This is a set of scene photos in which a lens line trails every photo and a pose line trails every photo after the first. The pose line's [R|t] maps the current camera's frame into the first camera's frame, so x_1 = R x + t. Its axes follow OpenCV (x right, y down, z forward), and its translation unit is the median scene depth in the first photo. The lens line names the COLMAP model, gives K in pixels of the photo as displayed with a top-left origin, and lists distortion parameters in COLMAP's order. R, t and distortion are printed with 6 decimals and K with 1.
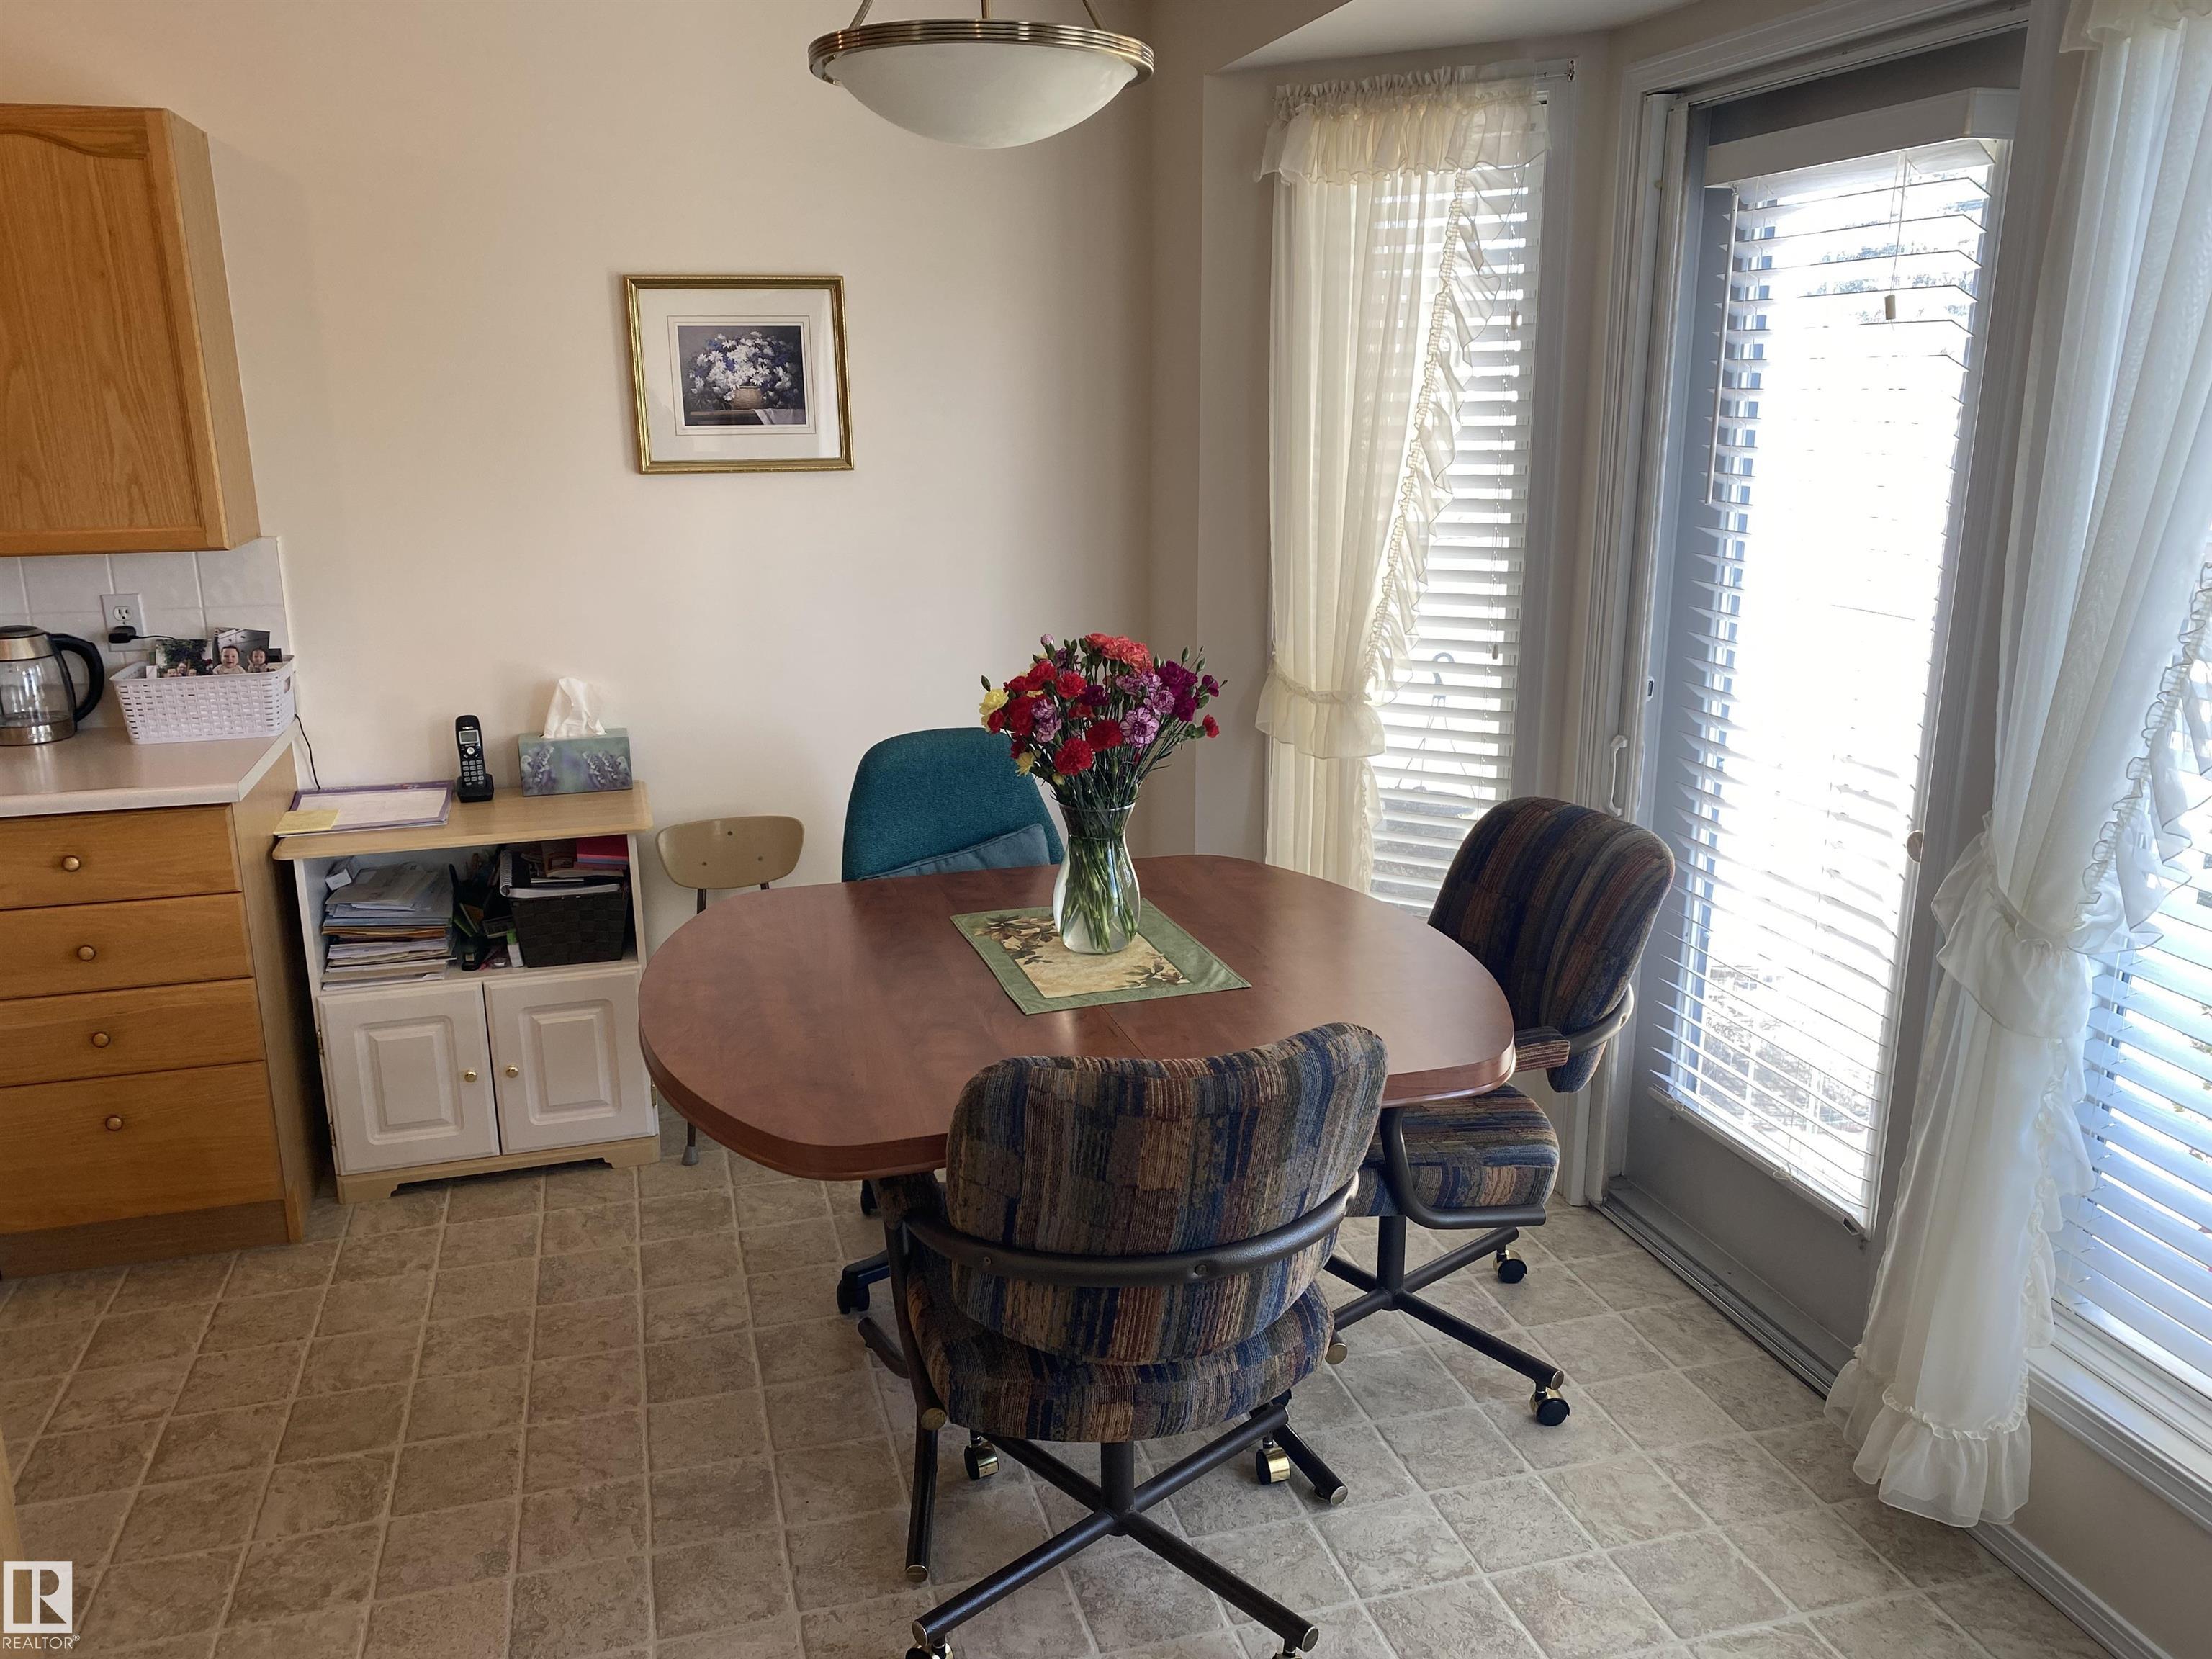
lens RADIAL K [[1696.8, 0, 1086.0], [0, 1696.8, 839.2], [0, 0, 1]] dist [0.048469, -0.054644]
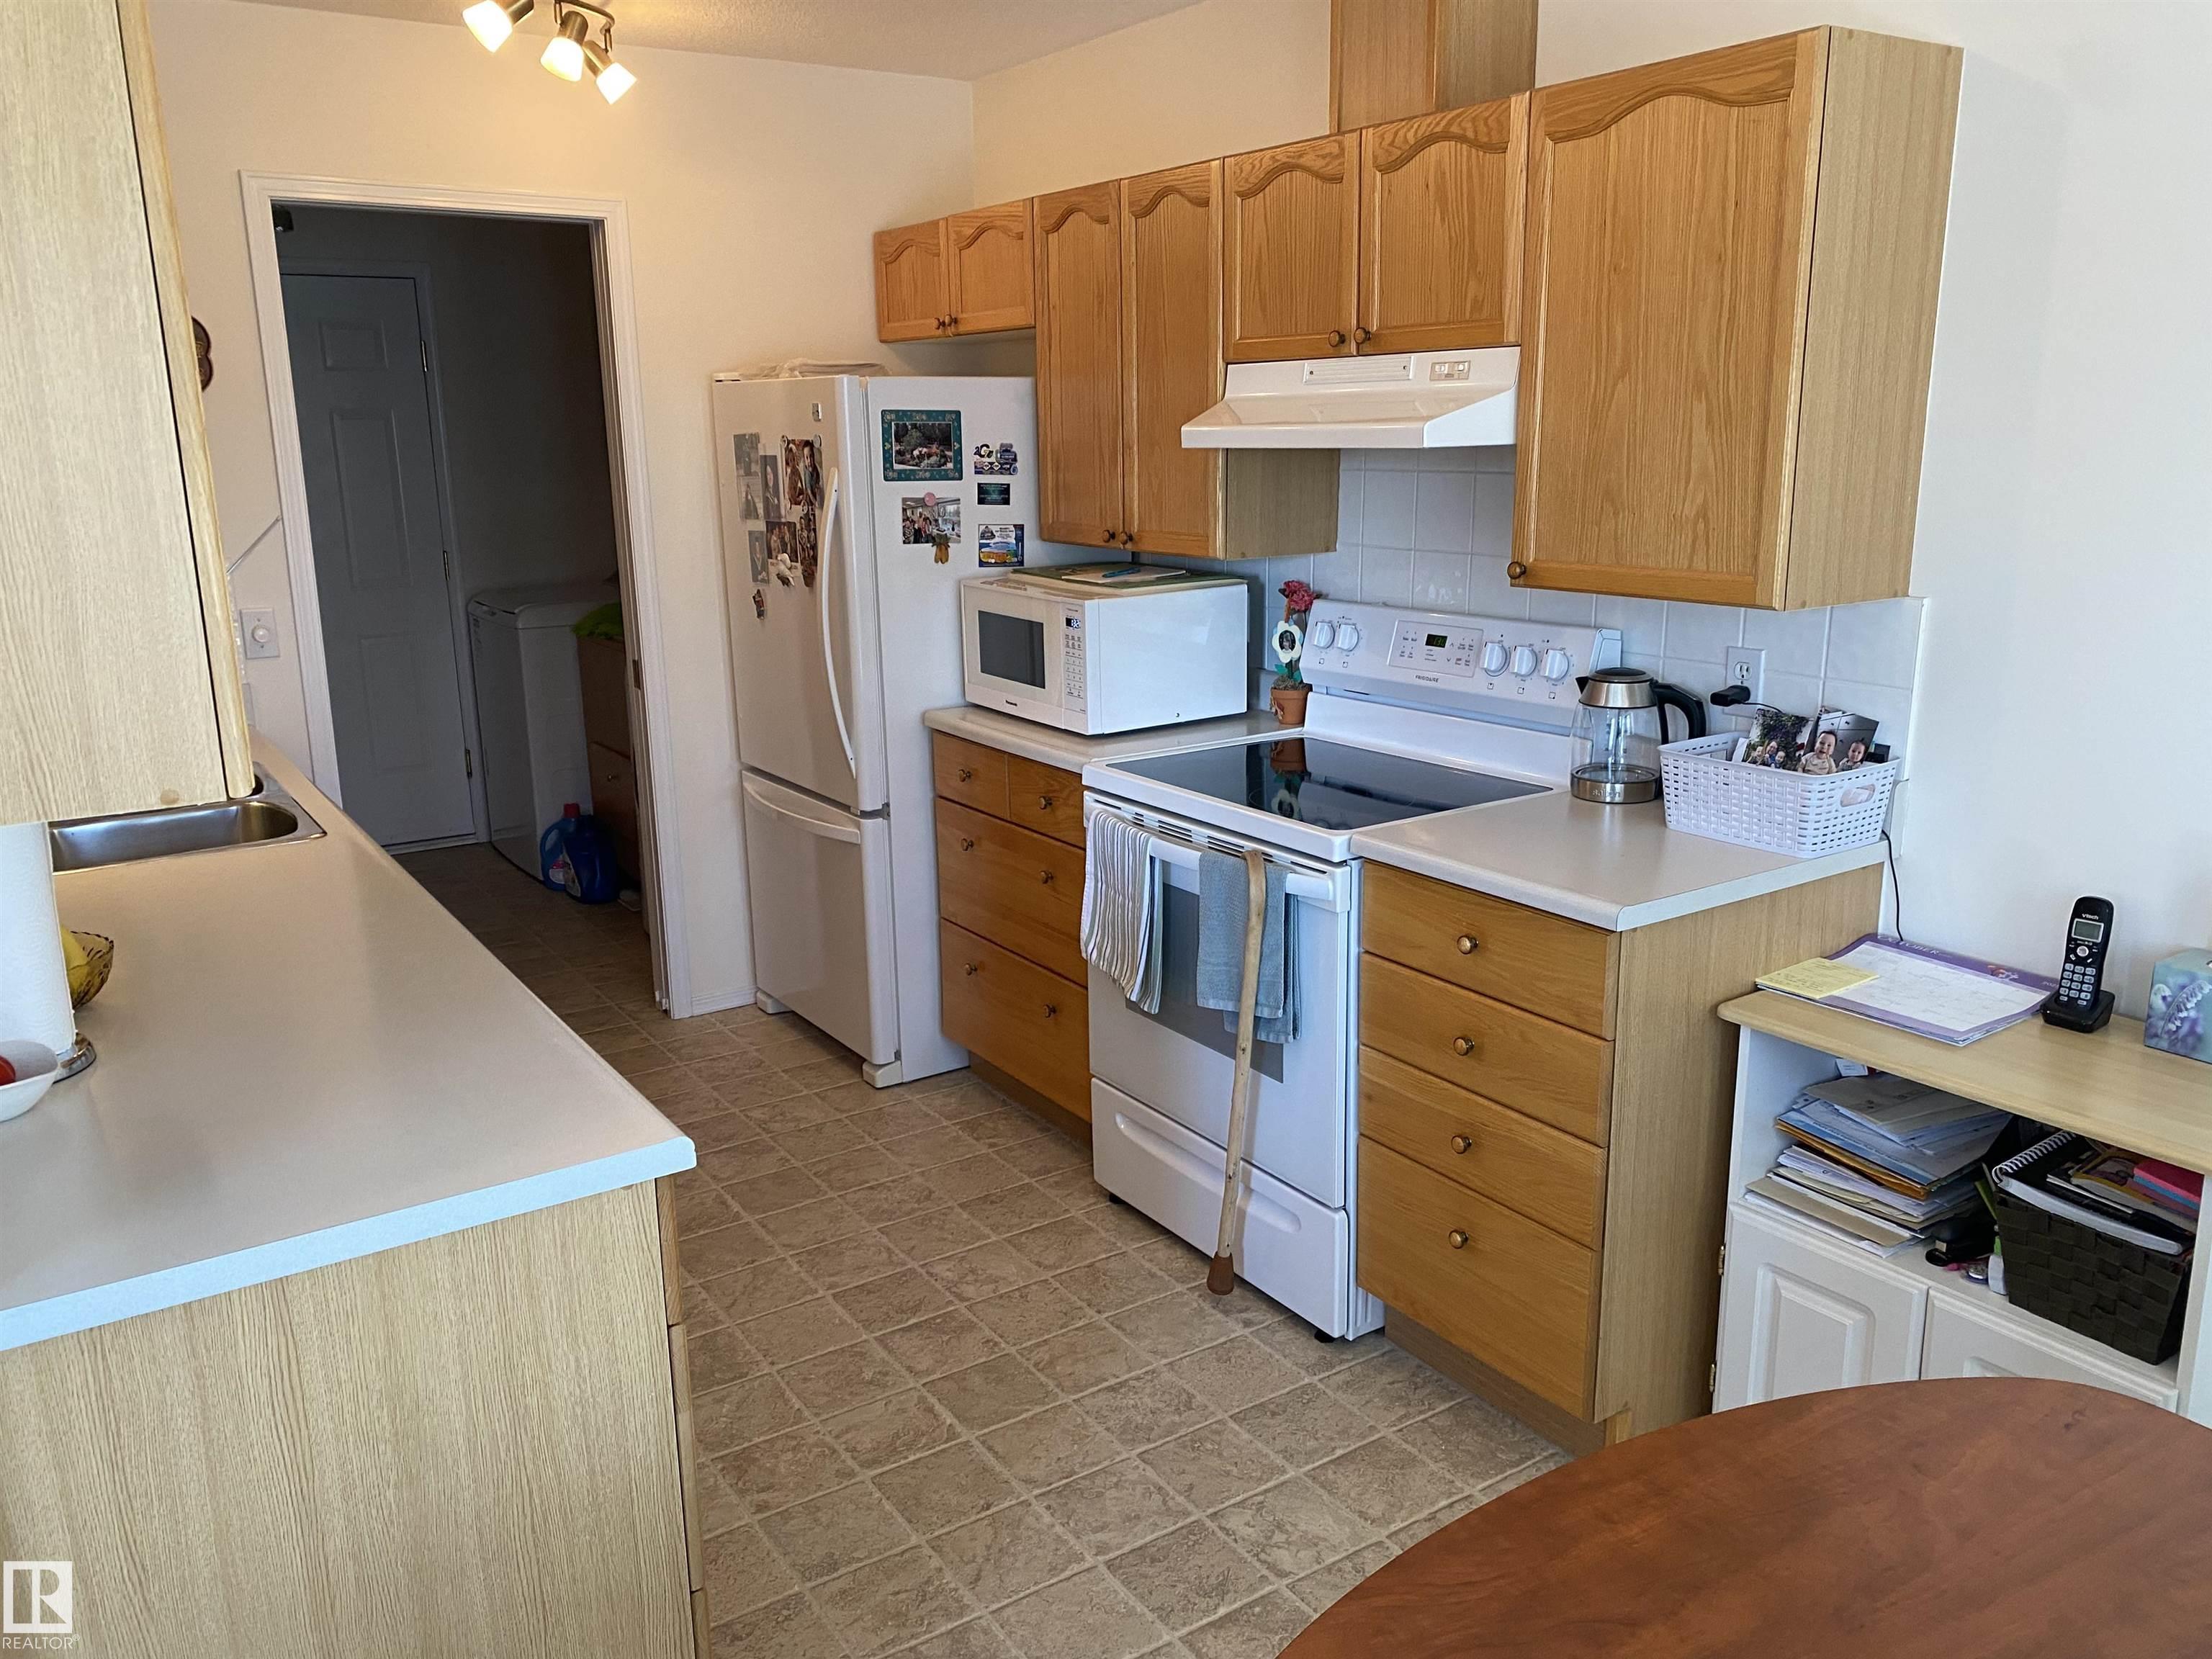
lens RADIAL K [[1696.8, 0, 1098.6], [0, 1696.8, 827.3], [0, 0, 1]] dist [0.048469, -0.054644]
pose [[0.307514, 0.228592, -0.923678, 0.118386], [-0.233925, 0.959086, 0.159475, -0.117598], [0.922342, 0.167030, 0.348406, 0.438493]]
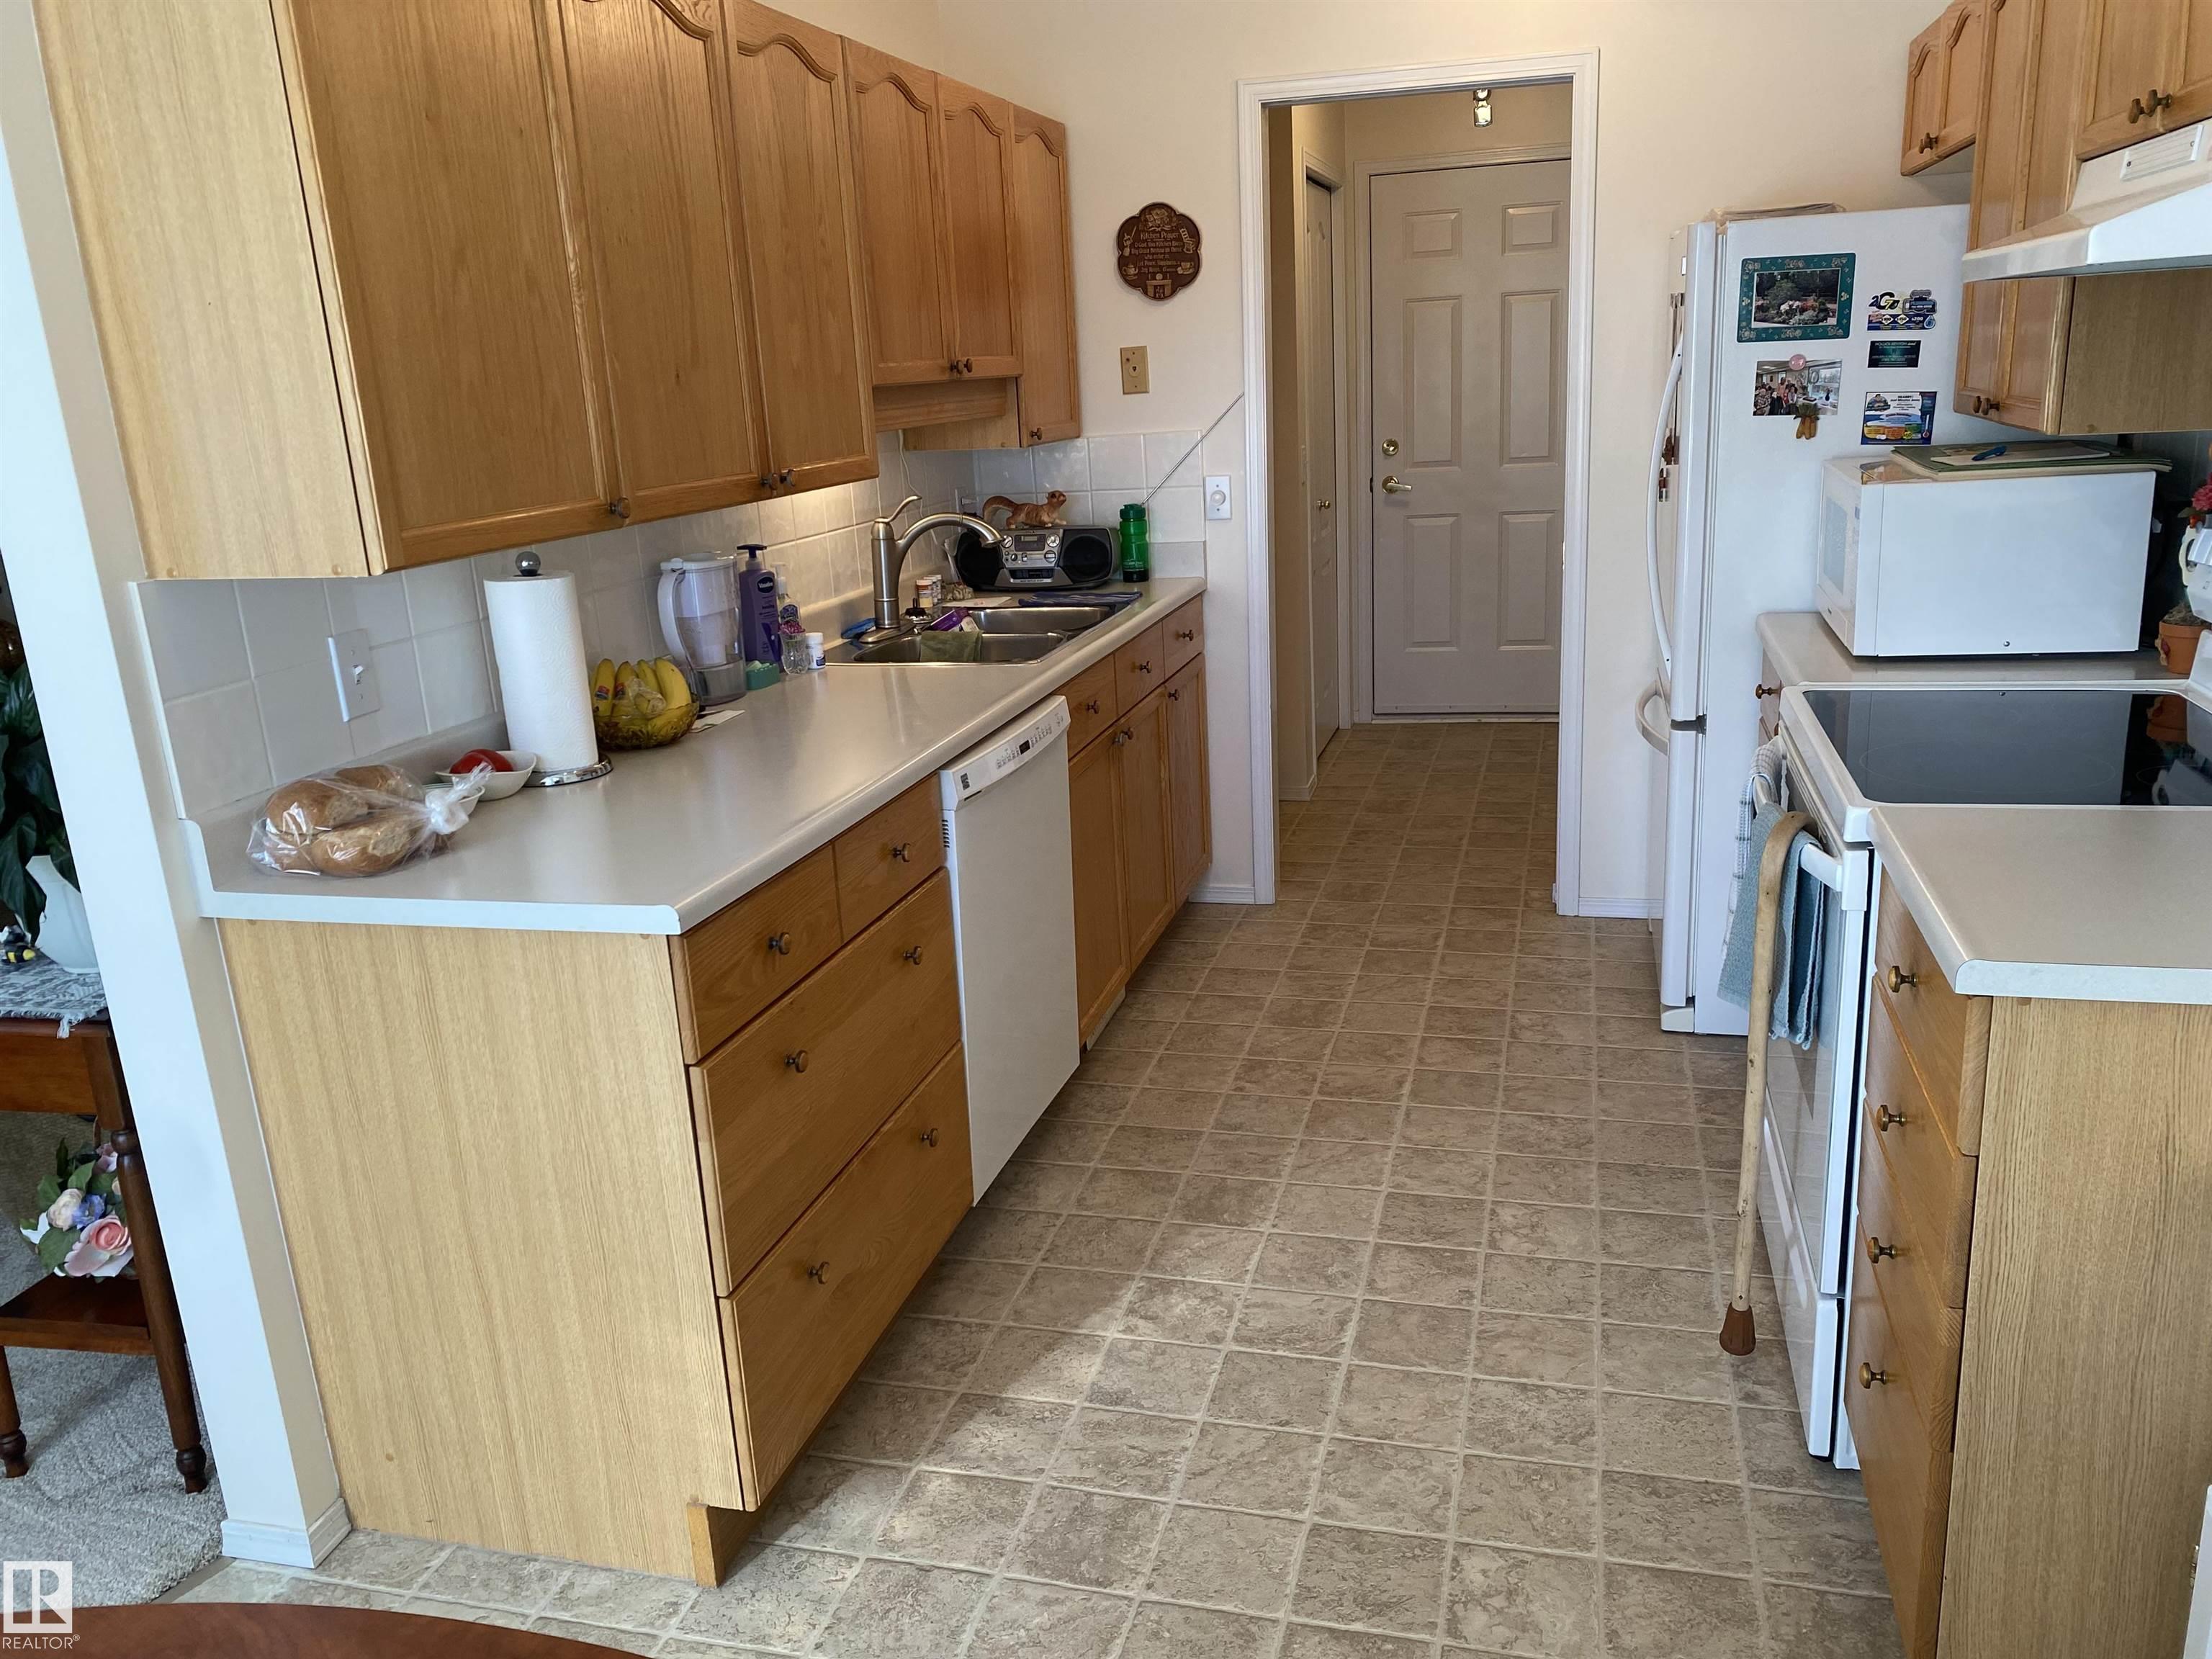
lens RADIAL K [[1696.8, 0, 1105.6], [0, 1696.8, 824.0], [0, 0, 1]] dist [0.048469, -0.054644]
pose [[-0.509947, 0.261914, -0.819363, 0.027342], [-0.165917, 0.904685, 0.392450, -0.212583], [0.844053, 0.336075, -0.417886, 0.926983]]
